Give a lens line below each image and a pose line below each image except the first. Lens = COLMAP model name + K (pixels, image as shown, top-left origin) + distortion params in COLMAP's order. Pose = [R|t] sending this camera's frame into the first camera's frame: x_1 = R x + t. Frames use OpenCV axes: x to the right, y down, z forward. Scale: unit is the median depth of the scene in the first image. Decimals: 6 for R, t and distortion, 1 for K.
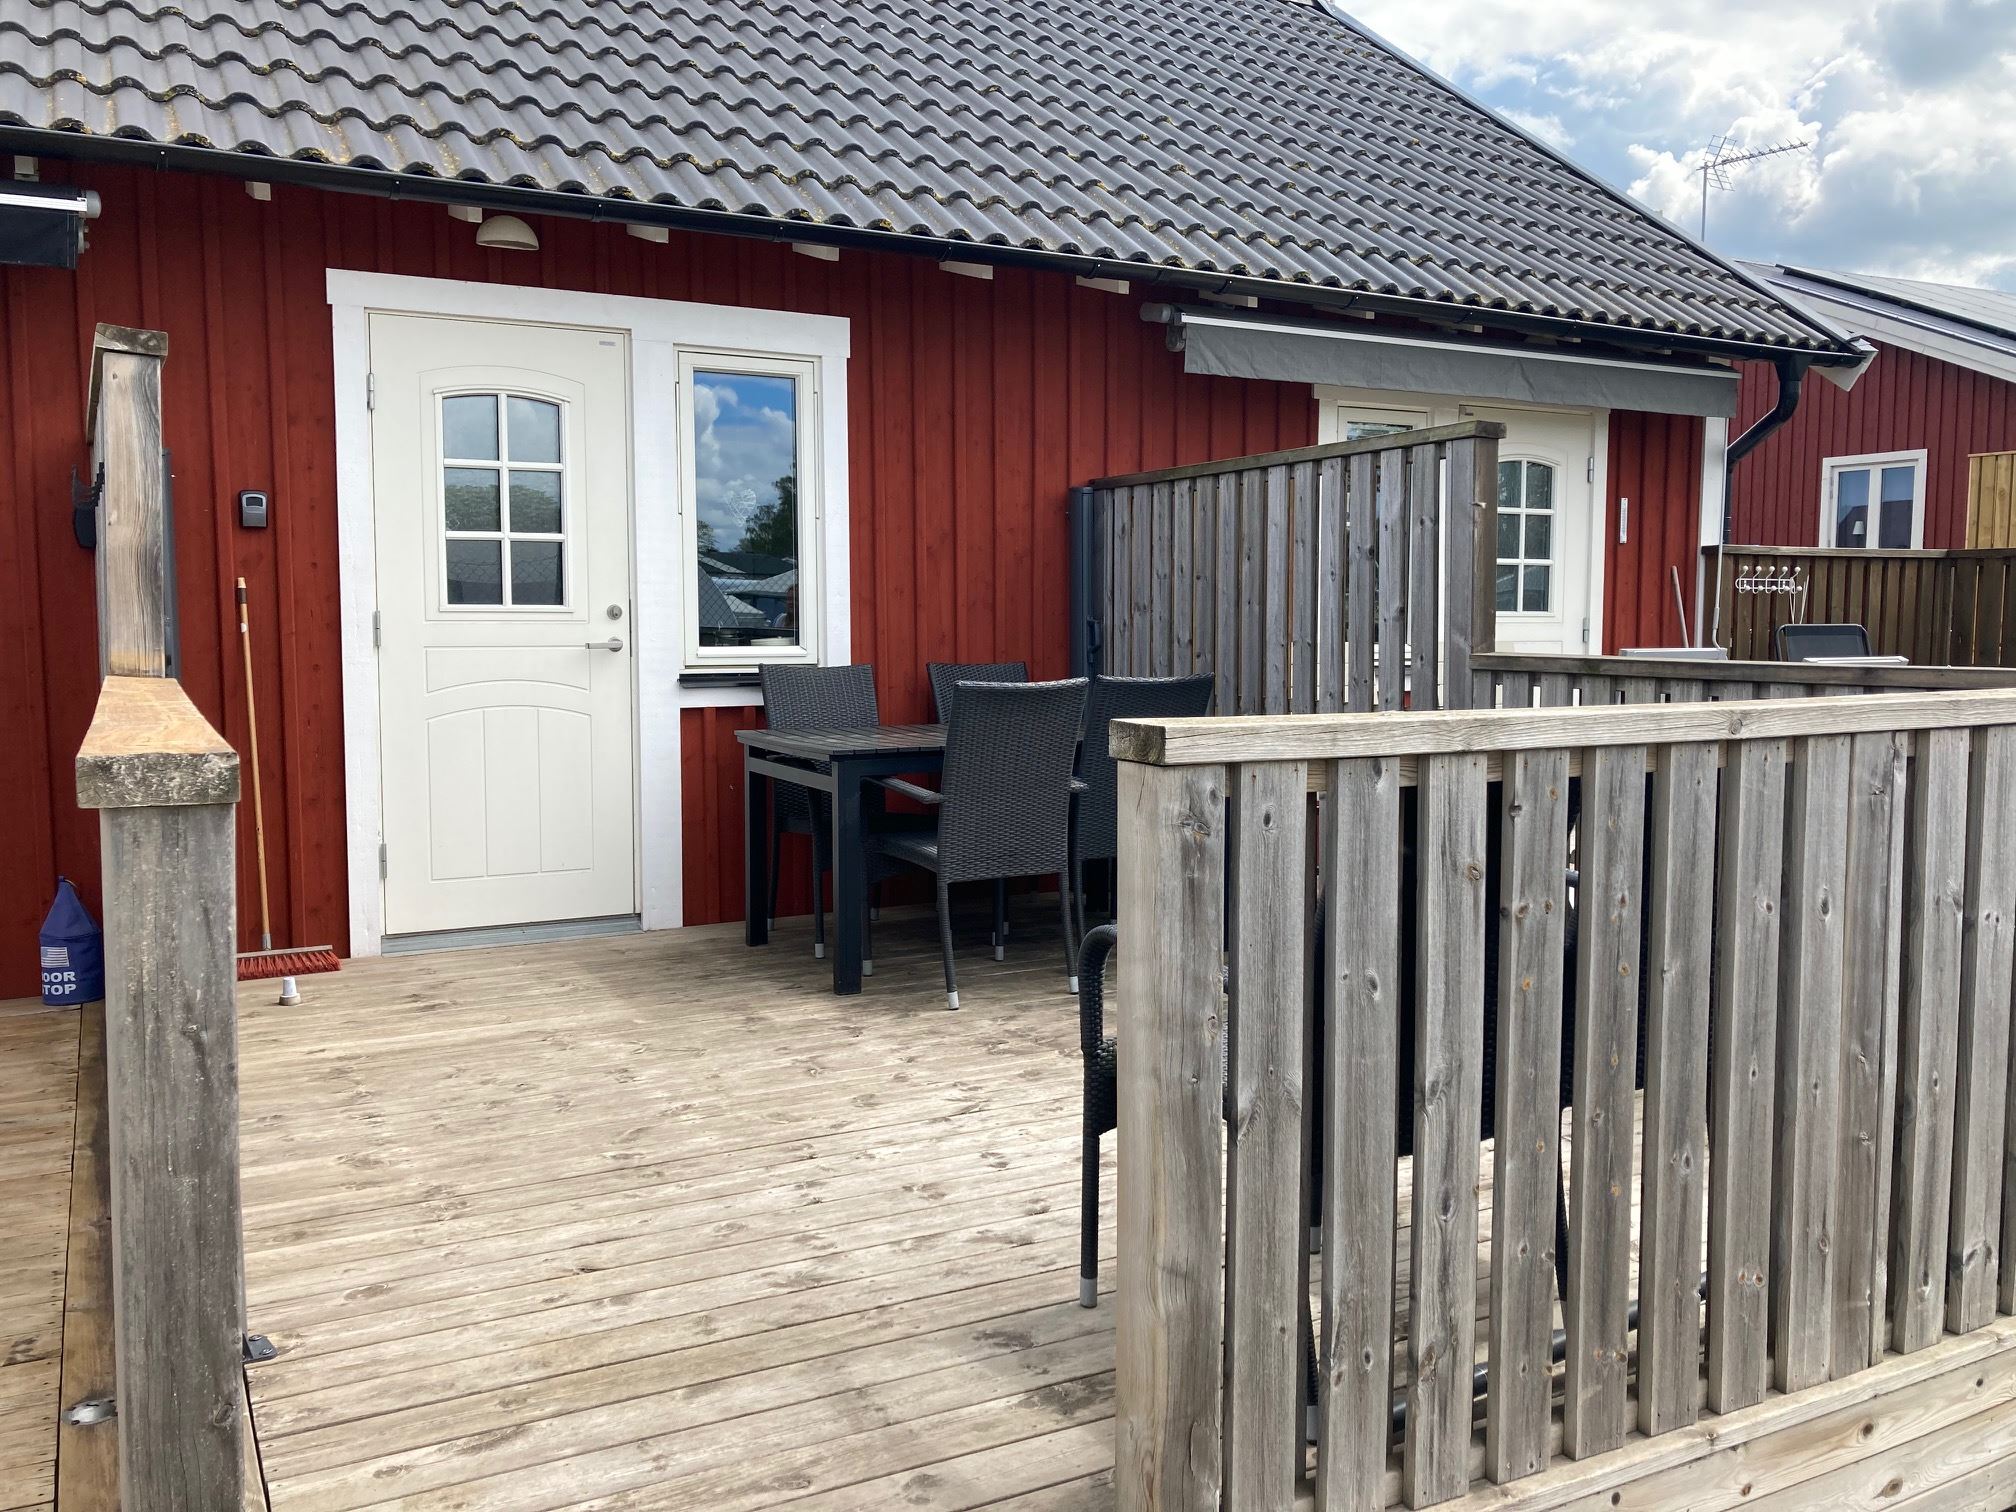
lens RADIAL K [[1660.8, 0, 1008.0], [0, 1660.8, 756.0], [0, 0, 1]] dist [0.065712, -0.152833]
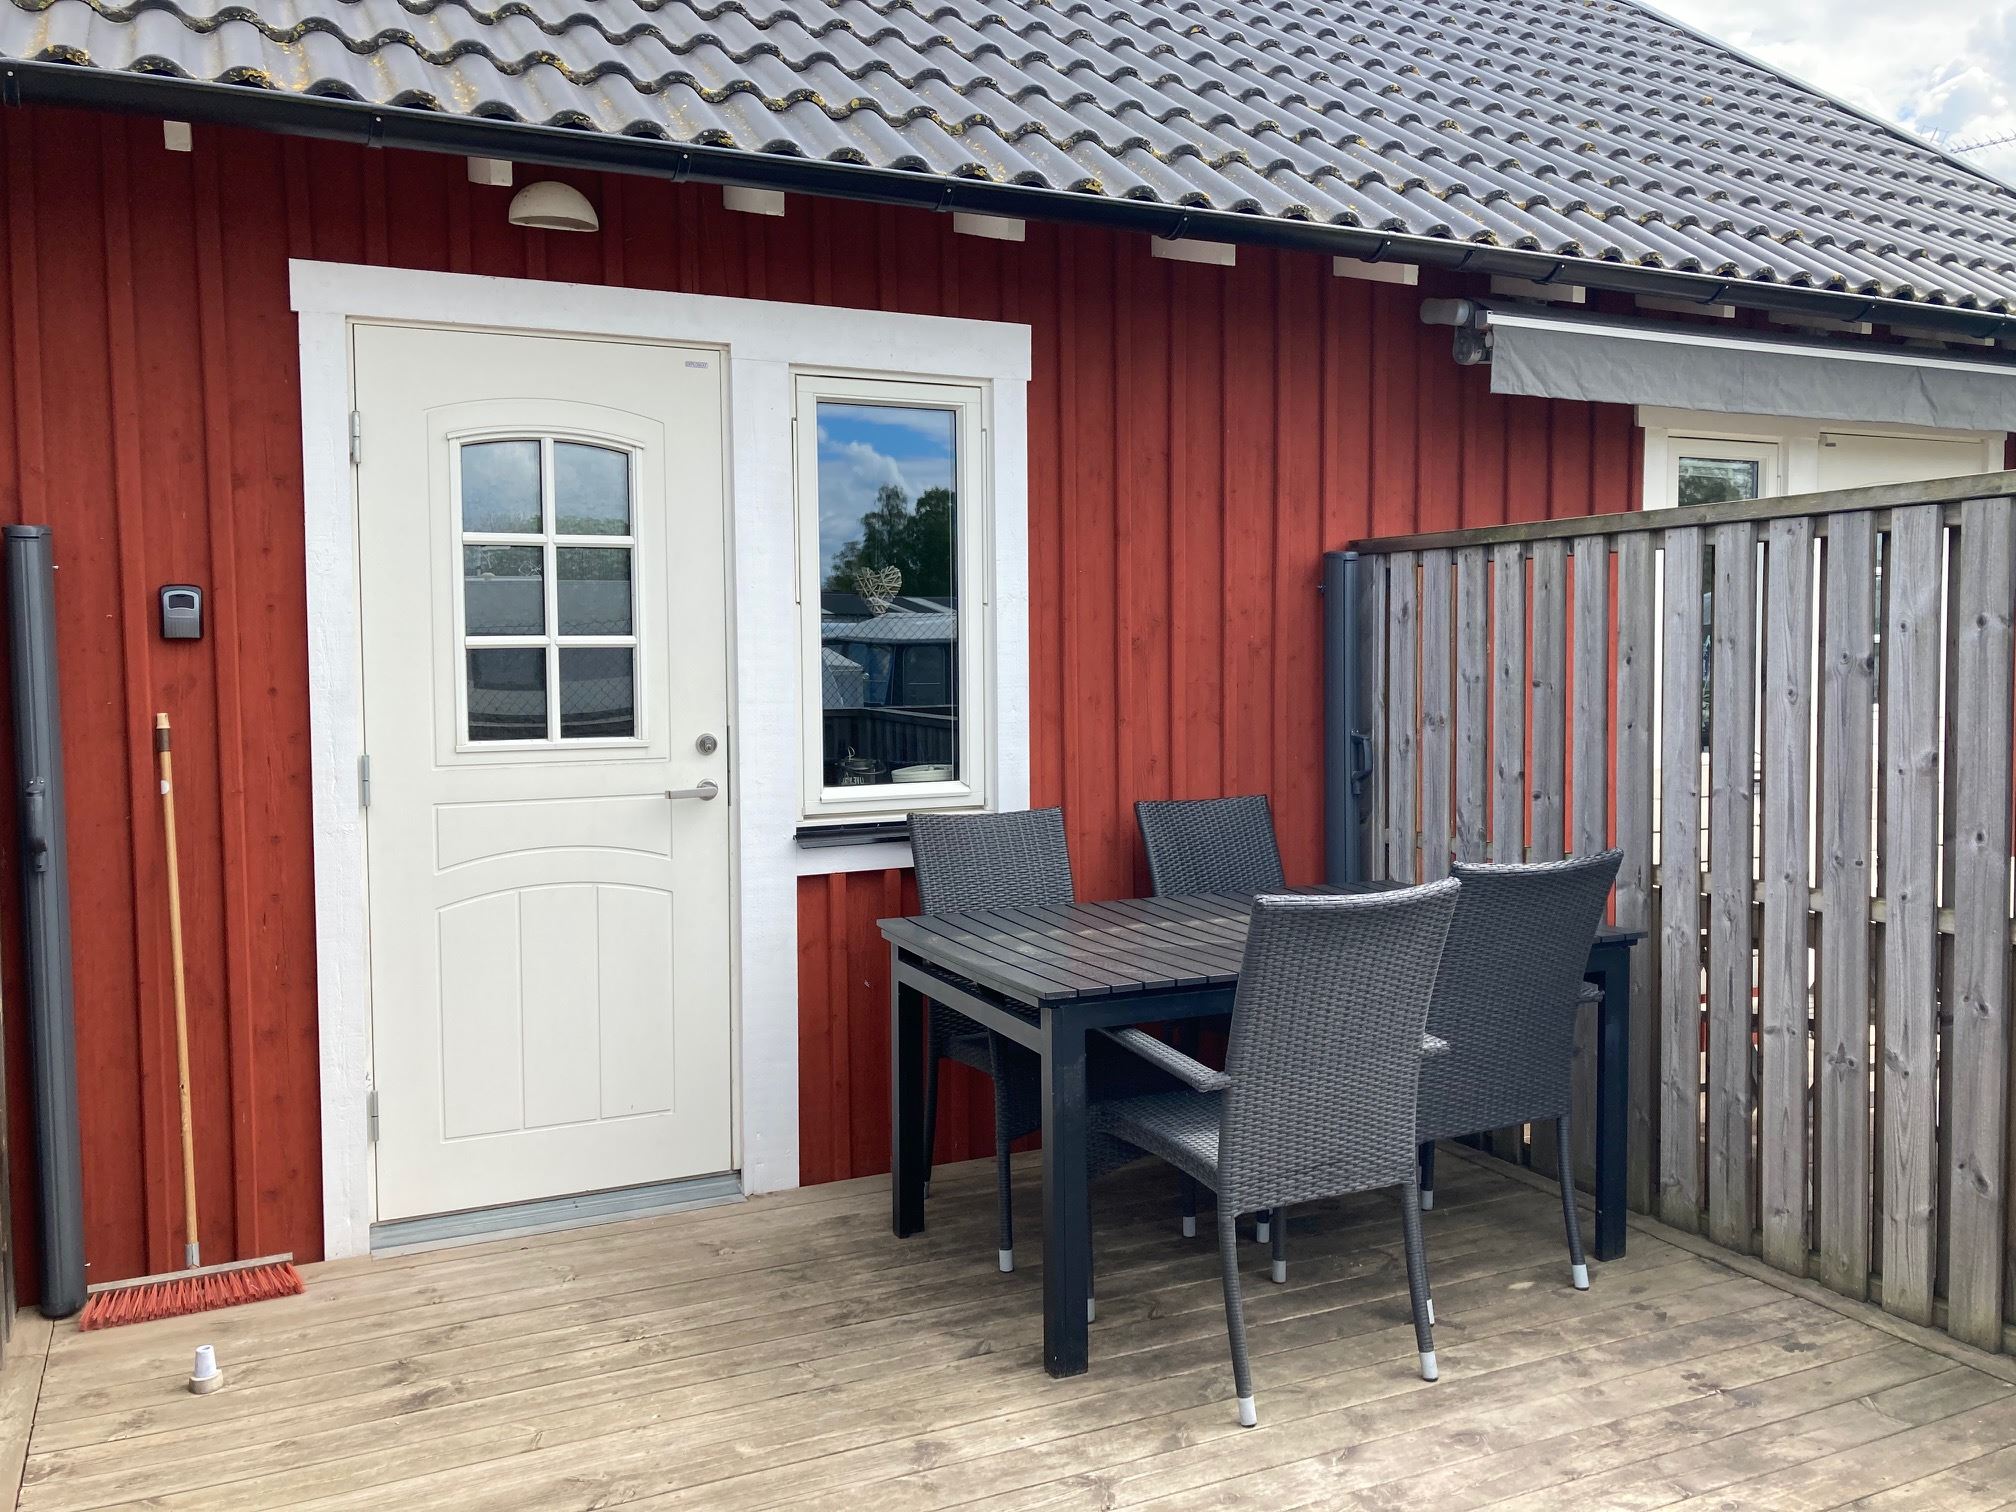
lens RADIAL K [[1671.6, 0, 1008.0], [0, 1671.6, 756.0], [0, 0, 1]] dist [0.050760, -0.096815]
pose [[0.998560, -0.003898, -0.053499, -0.071307], [0.002853, 0.999804, -0.019603, -0.067492], [0.053565, 0.019422, 0.998375, 0.302957]]
